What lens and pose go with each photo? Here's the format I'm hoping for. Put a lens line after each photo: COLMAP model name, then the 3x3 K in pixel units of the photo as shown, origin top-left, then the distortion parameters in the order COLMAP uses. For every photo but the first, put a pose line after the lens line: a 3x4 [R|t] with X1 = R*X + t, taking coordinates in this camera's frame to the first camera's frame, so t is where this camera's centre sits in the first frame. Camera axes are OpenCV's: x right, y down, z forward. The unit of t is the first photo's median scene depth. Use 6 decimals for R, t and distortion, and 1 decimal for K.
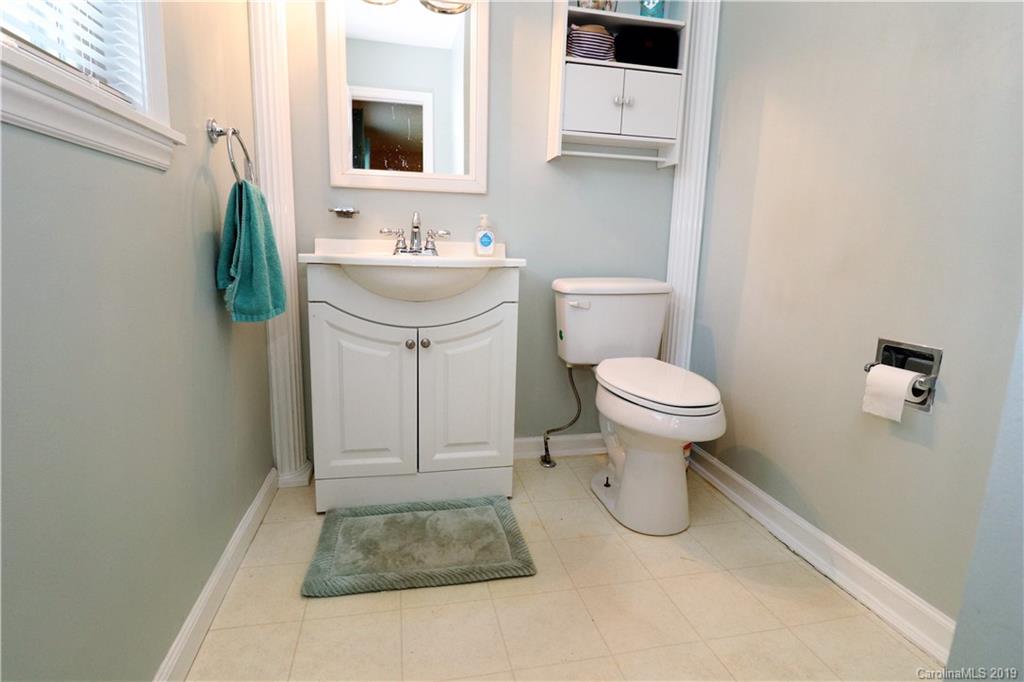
lens RADIAL K [[509.3, 0, 518.8], [0, 509.3, 339.1], [0, 0, 1]] dist [-0.002967, -0.002292]
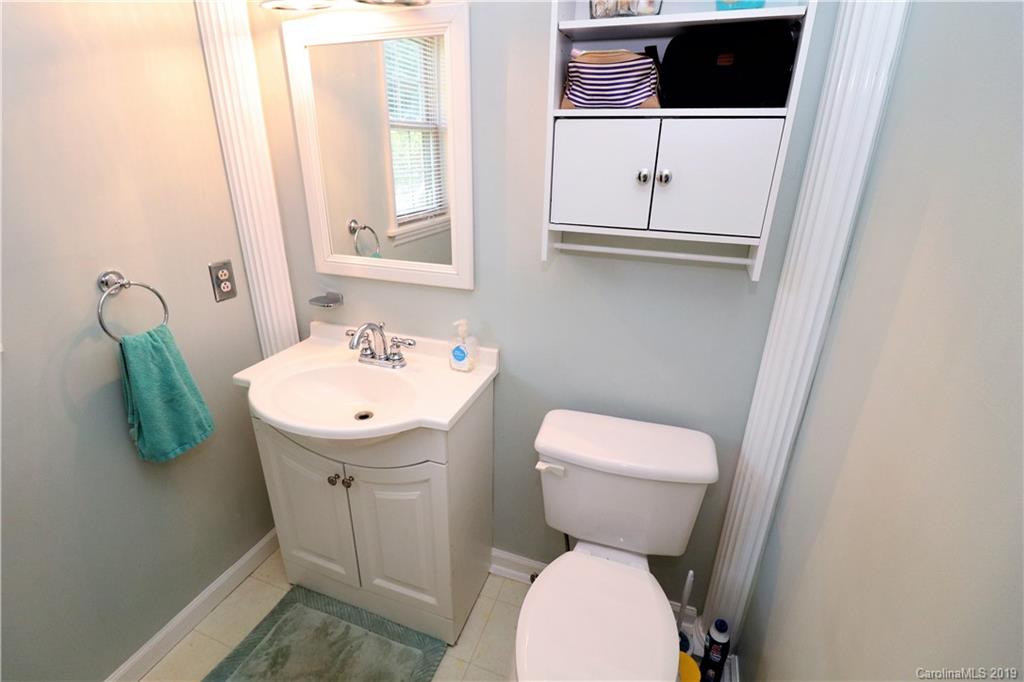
lens RADIAL K [[476.7, 0, 506.6], [0, 476.7, 339.1], [0, 0, 1]] dist [-0.006650, -0.010302]
pose [[0.836156, 0.194231, -0.512950, 0.377399], [-0.086206, 0.970115, 0.226816, -0.395782], [0.541676, -0.145434, 0.827911, 0.434954]]
